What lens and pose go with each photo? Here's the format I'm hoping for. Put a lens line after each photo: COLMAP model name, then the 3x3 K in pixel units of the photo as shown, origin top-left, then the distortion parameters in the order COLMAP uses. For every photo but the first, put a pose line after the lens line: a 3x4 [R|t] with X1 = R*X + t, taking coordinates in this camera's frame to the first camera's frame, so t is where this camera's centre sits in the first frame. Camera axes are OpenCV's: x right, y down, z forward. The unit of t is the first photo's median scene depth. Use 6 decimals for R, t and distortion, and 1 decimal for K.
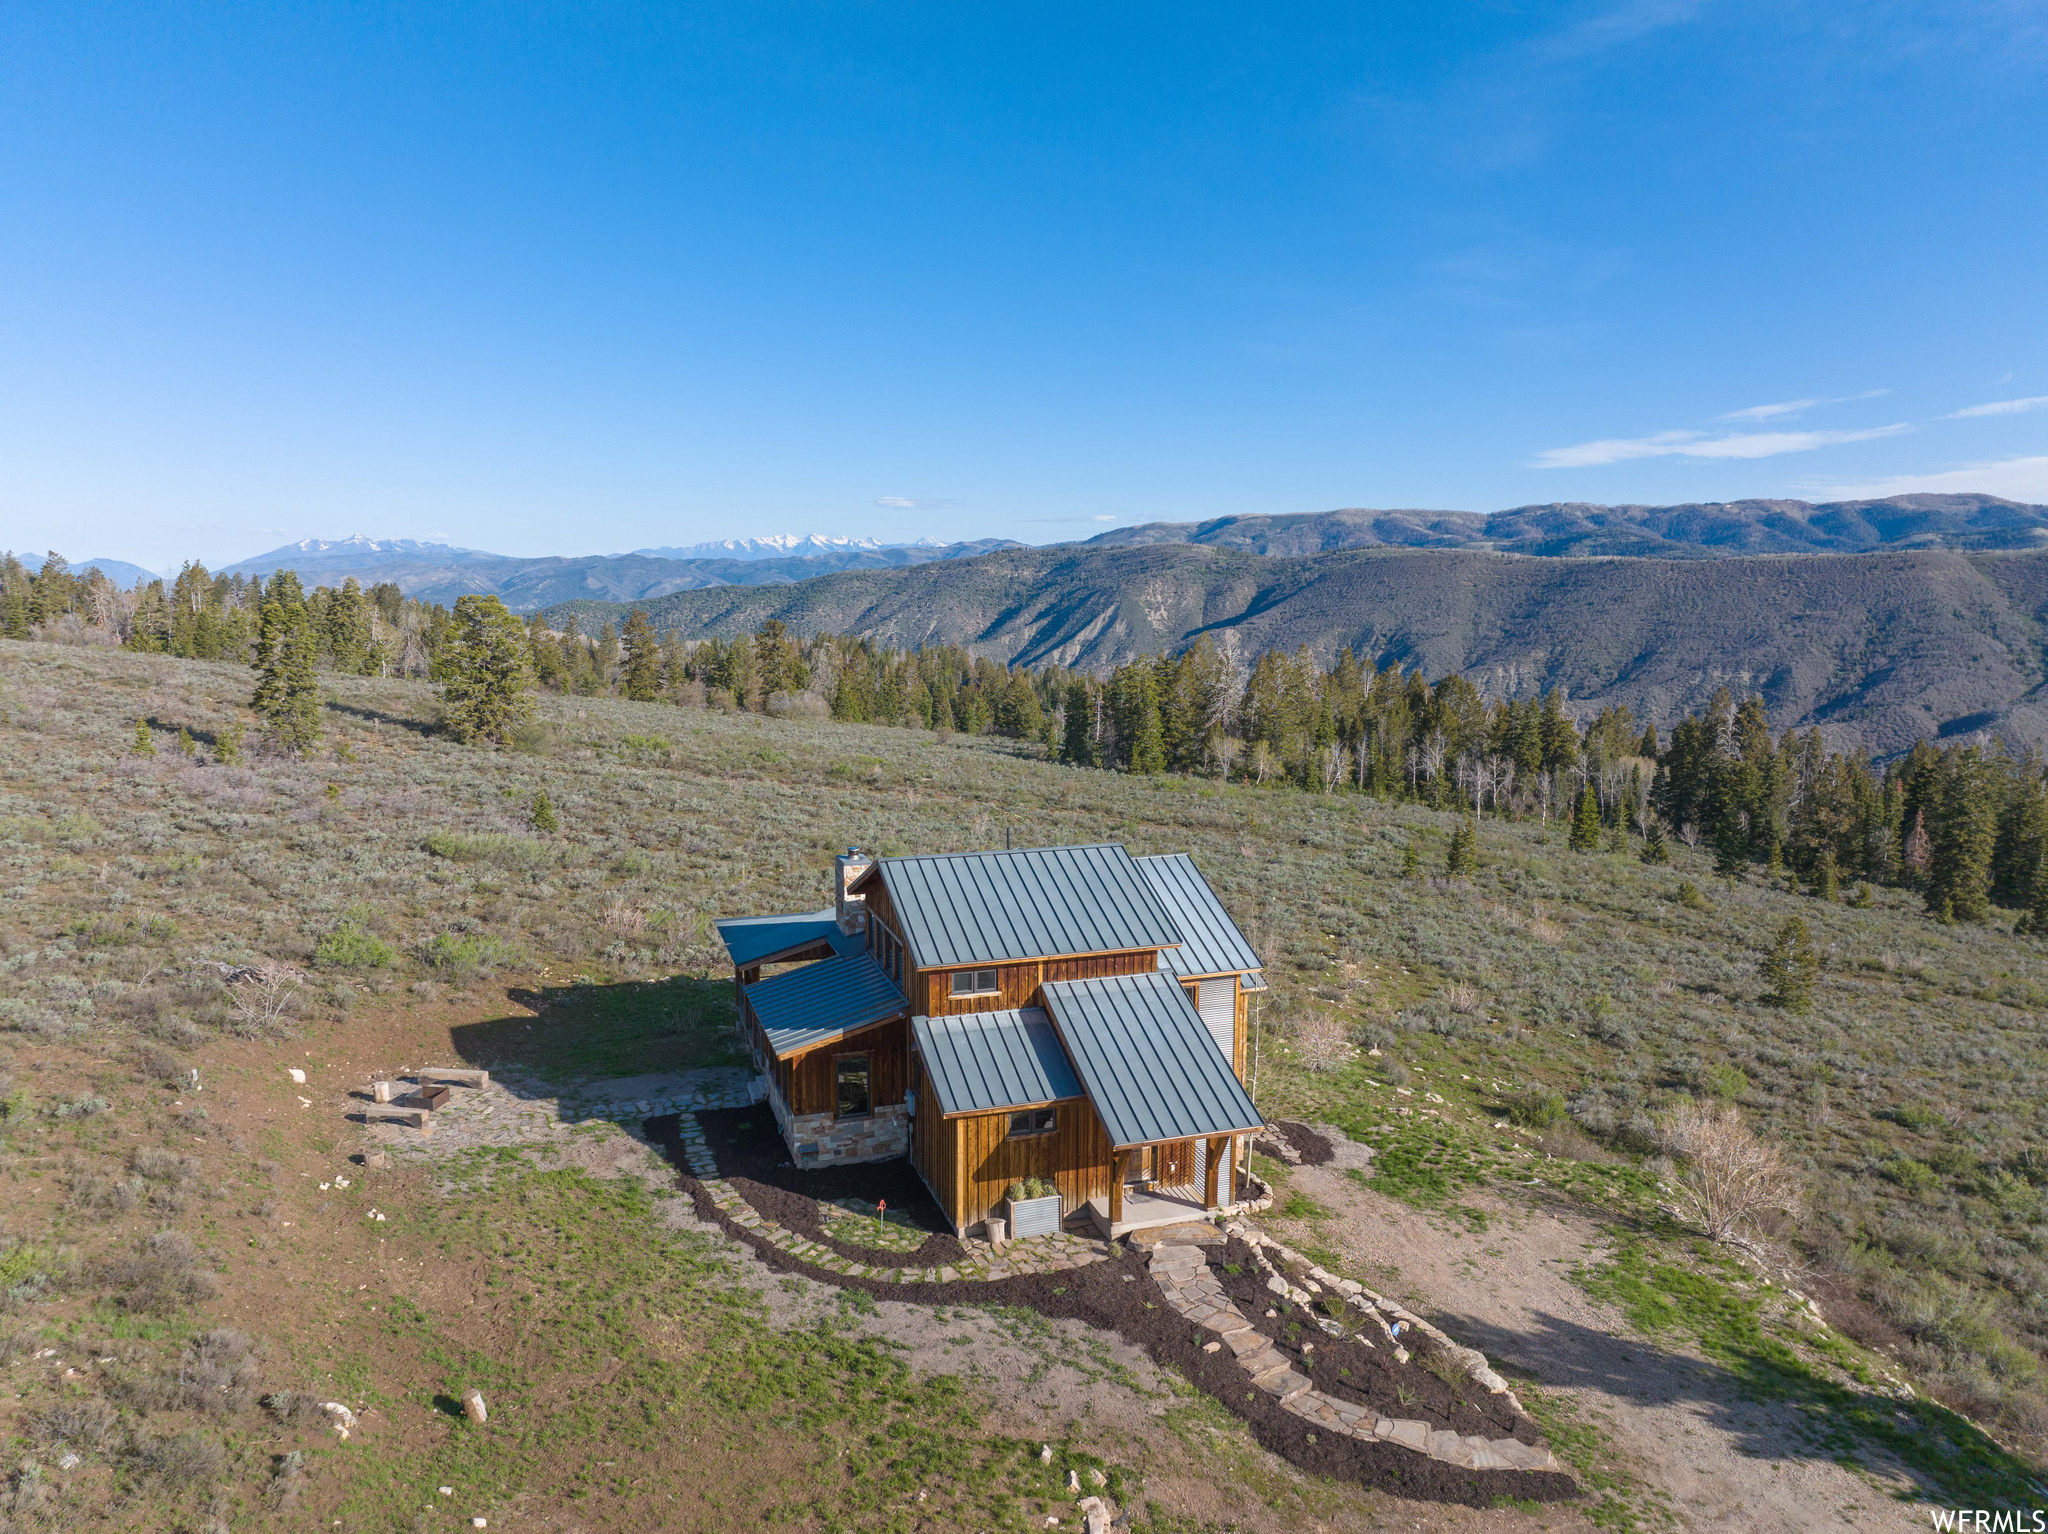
lens RADIAL K [[1443.4, 0, 1024.0], [0, 1443.4, 767.0], [0, 0, 1]] dist [-0.023639, -0.031250]
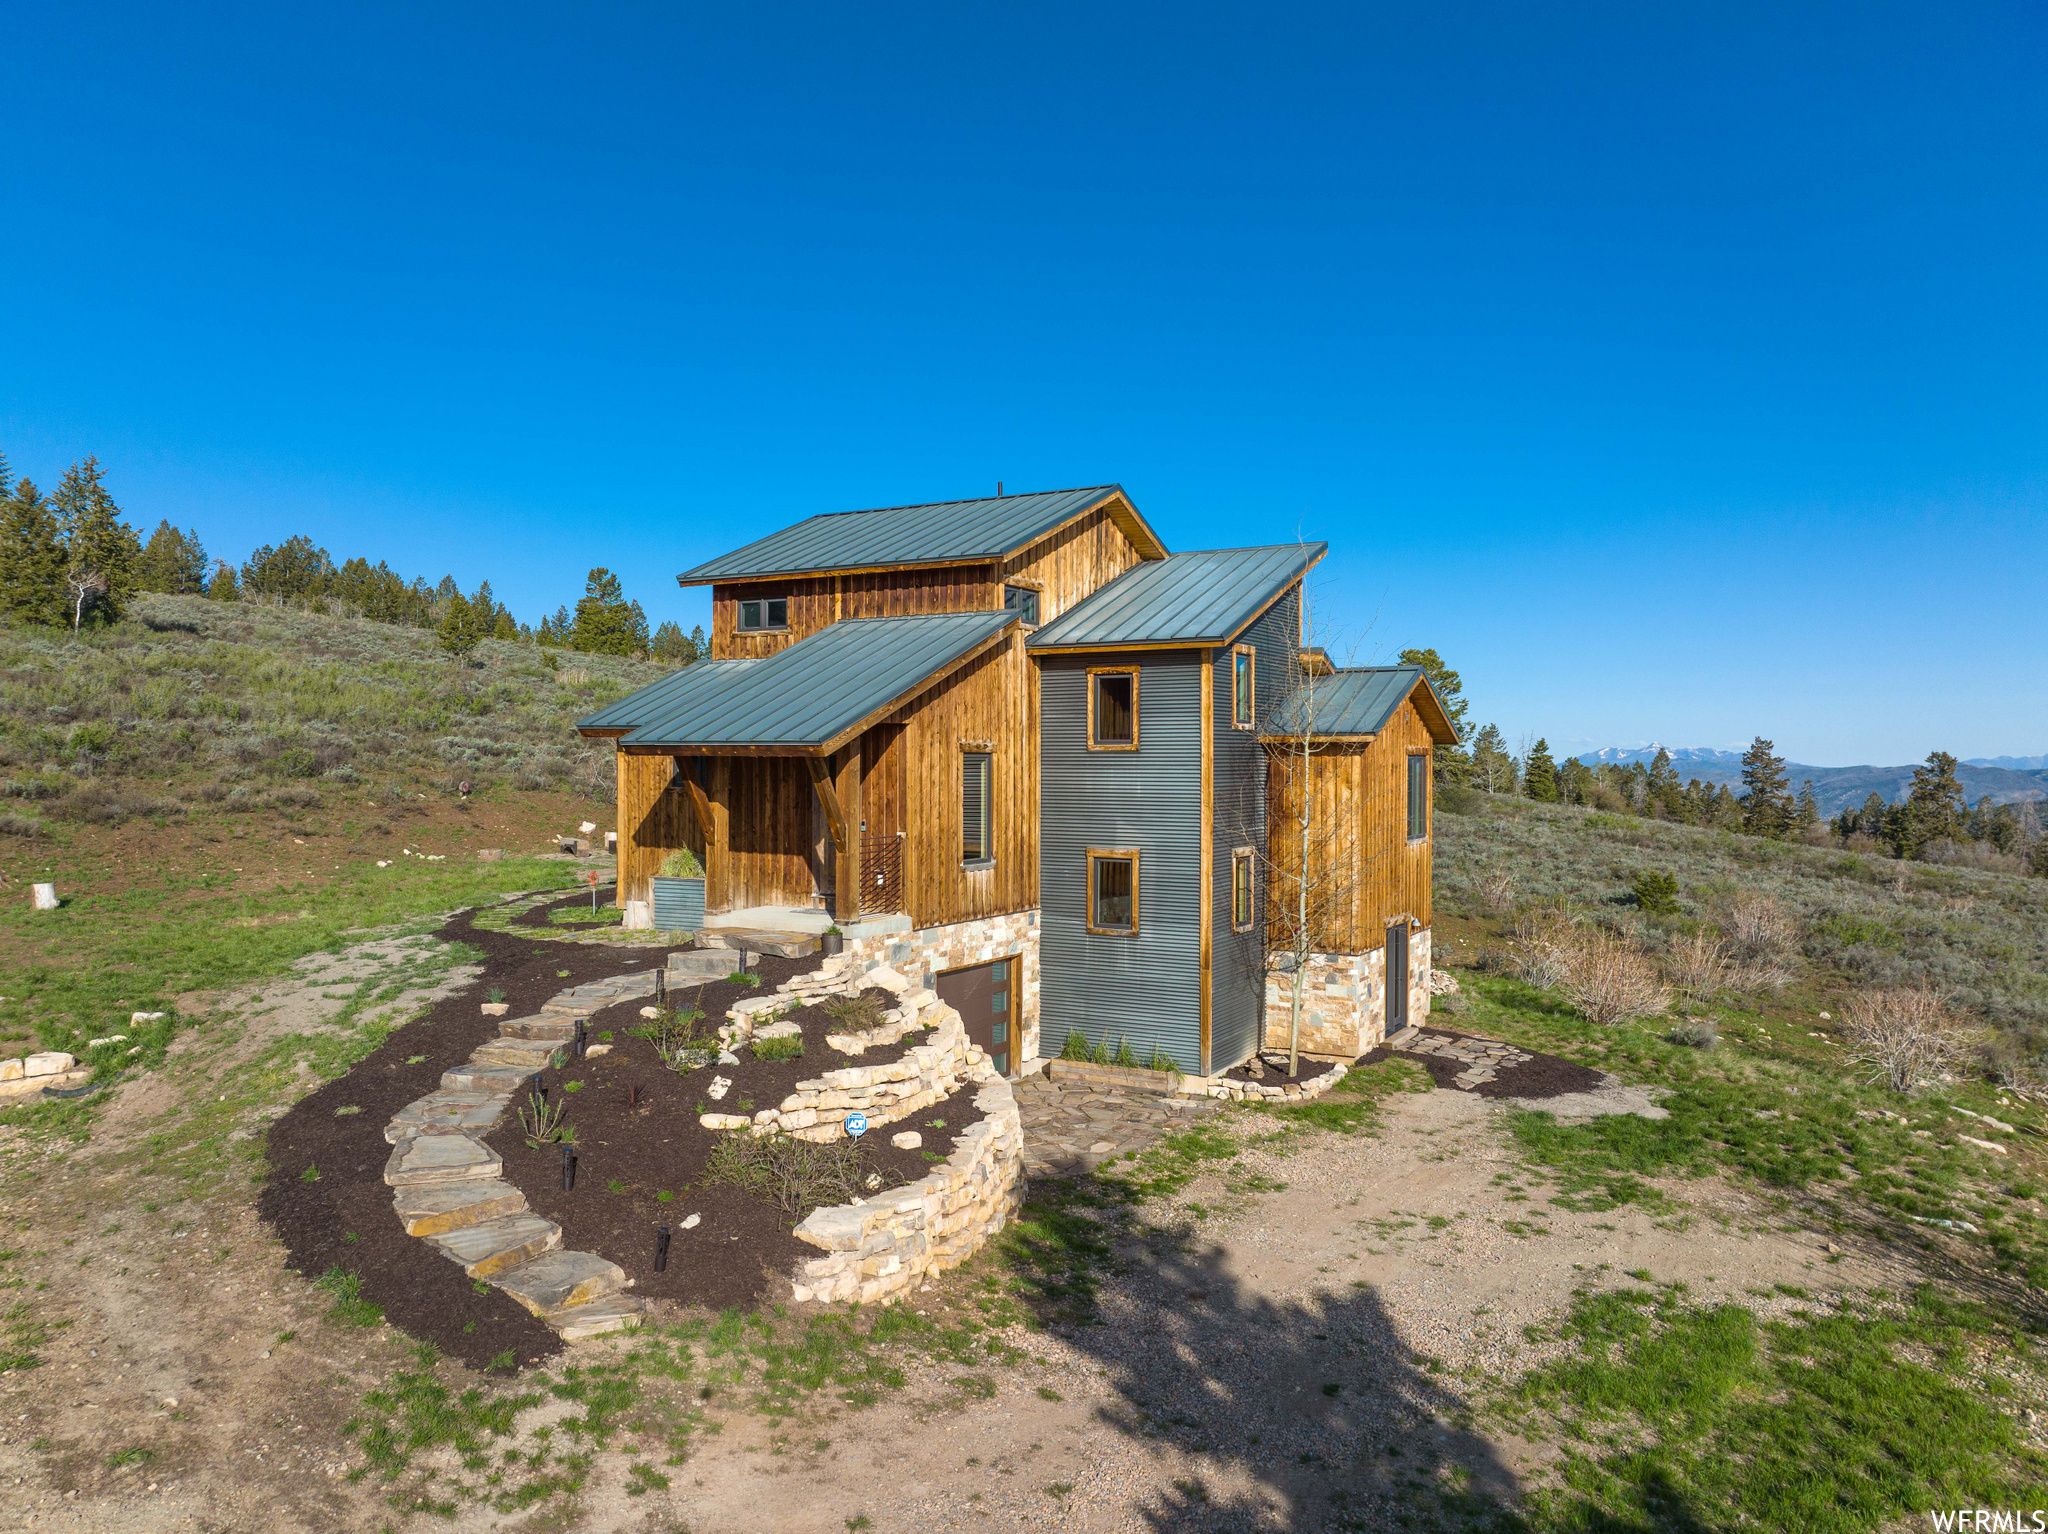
lens RADIAL K [[1443.4, 0, 1024.0], [0, 1443.4, 767.0], [0, 0, 1]] dist [-0.023639, -0.031250]
pose [[0.661955, 0.003864, -0.749534, 0.518040], [-0.112515, 0.989168, -0.094269, 0.241058], [0.741051, 0.146735, 0.655219, 0.542391]]
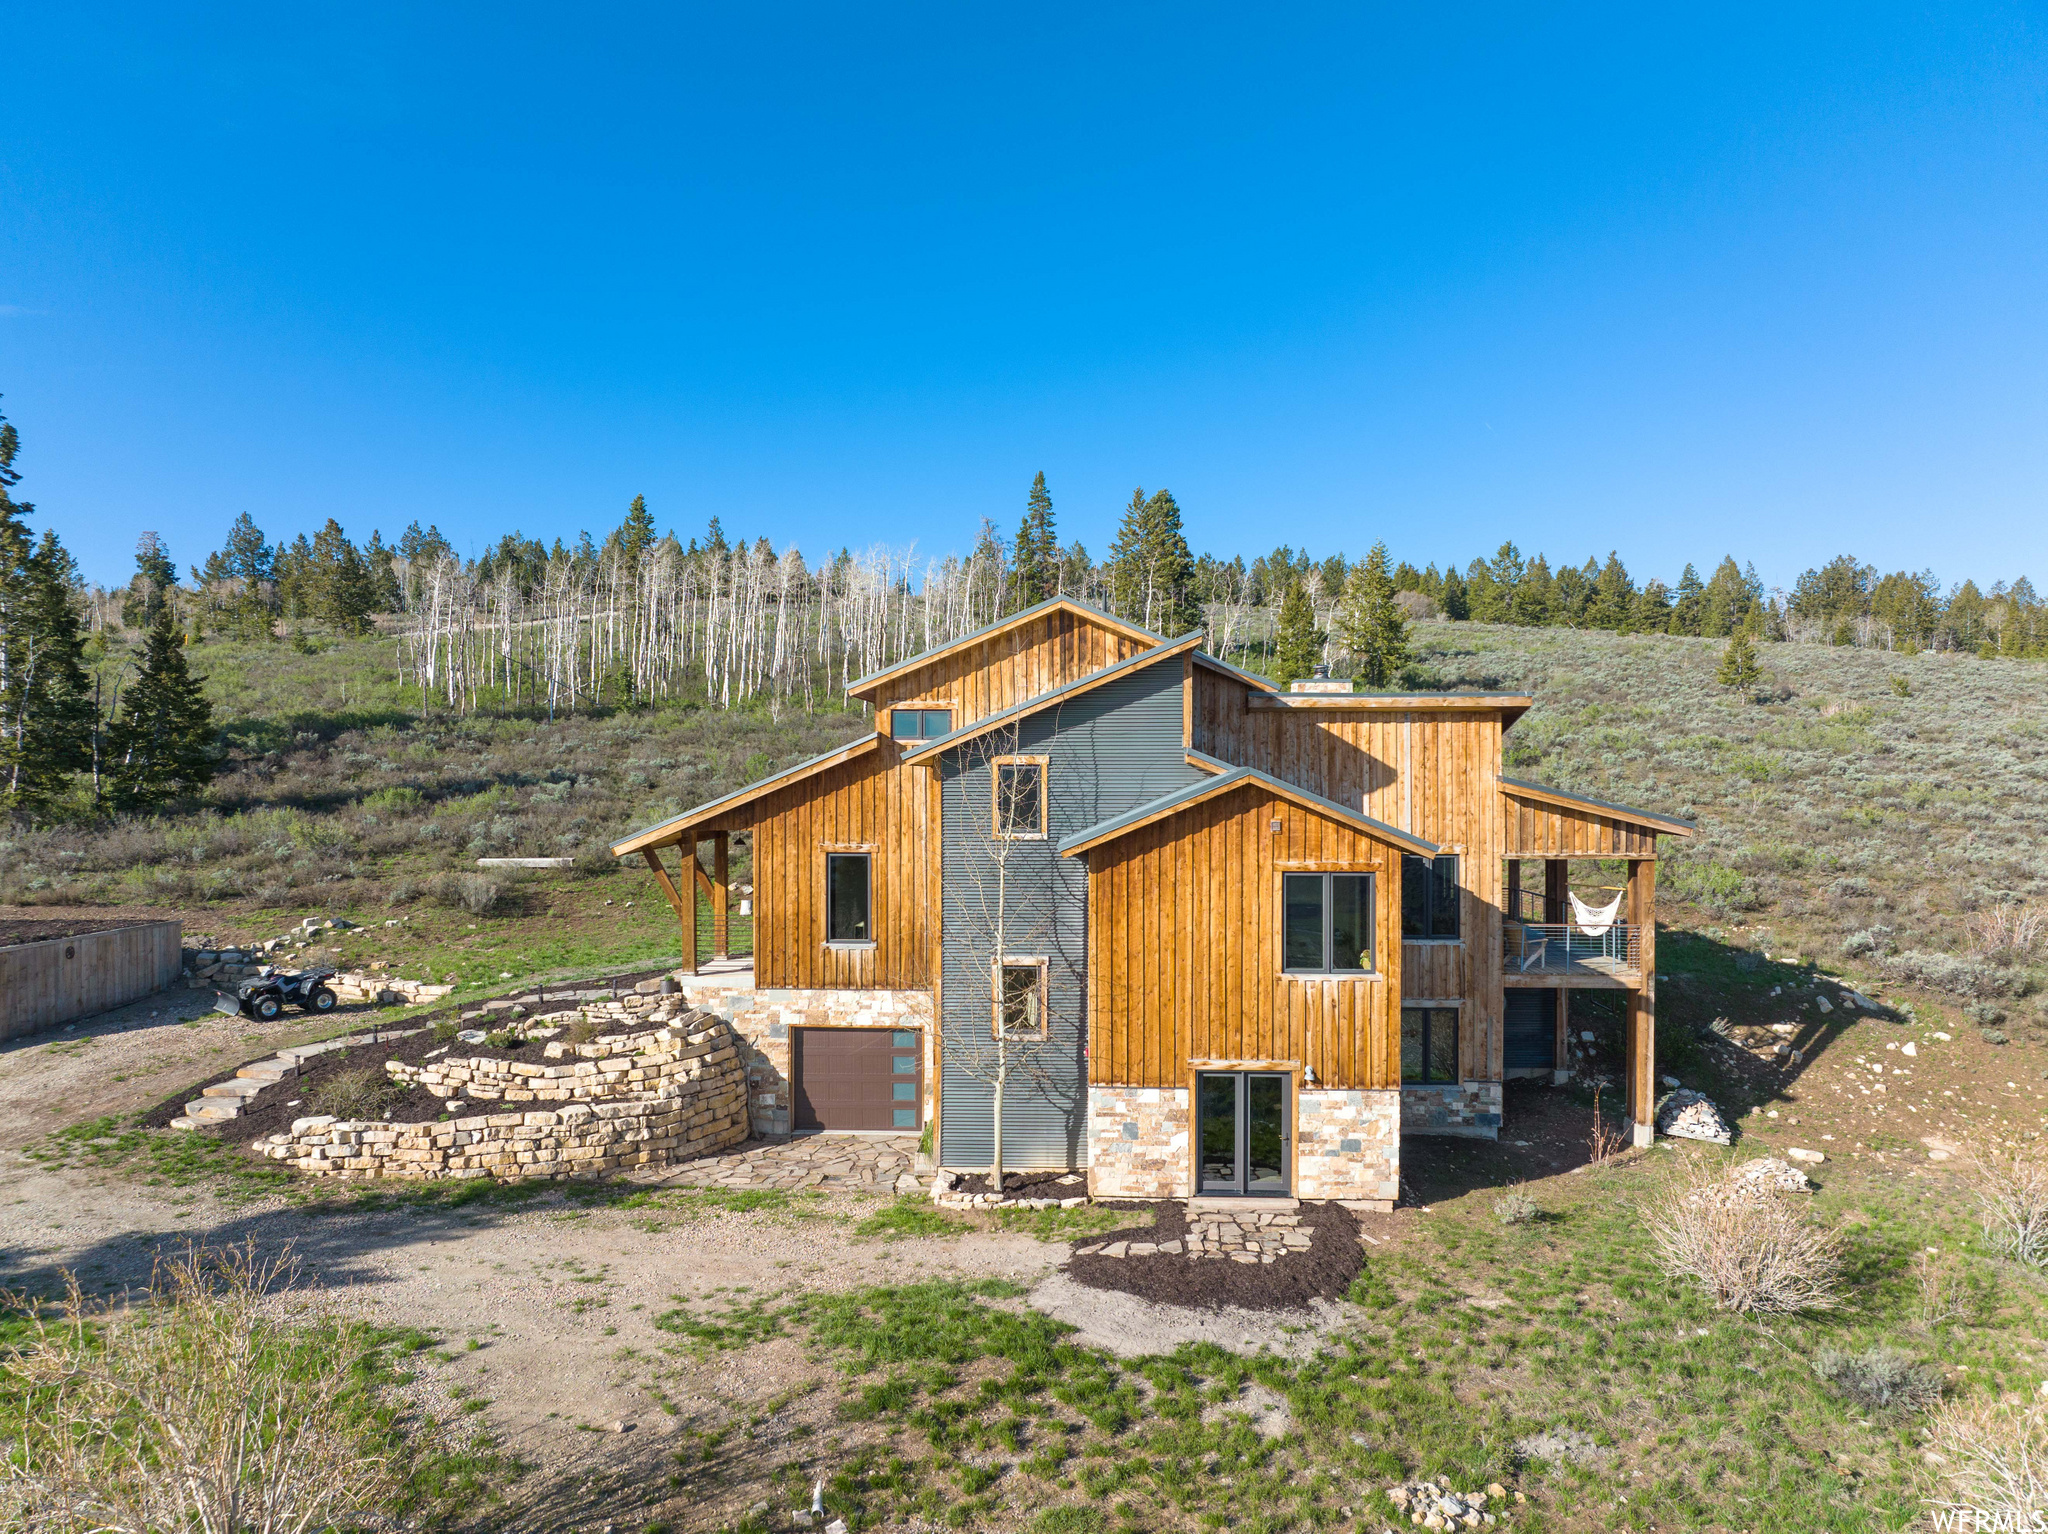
lens RADIAL K [[1443.4, 0, 1024.0], [0, 1443.4, 767.0], [0, 0, 1]] dist [-0.023639, -0.031250]
pose [[-0.364159, -0.004516, -0.931326, 0.691691], [-0.139266, 0.989009, 0.049659, 0.099451], [0.920866, 0.147786, -0.360785, 1.210748]]
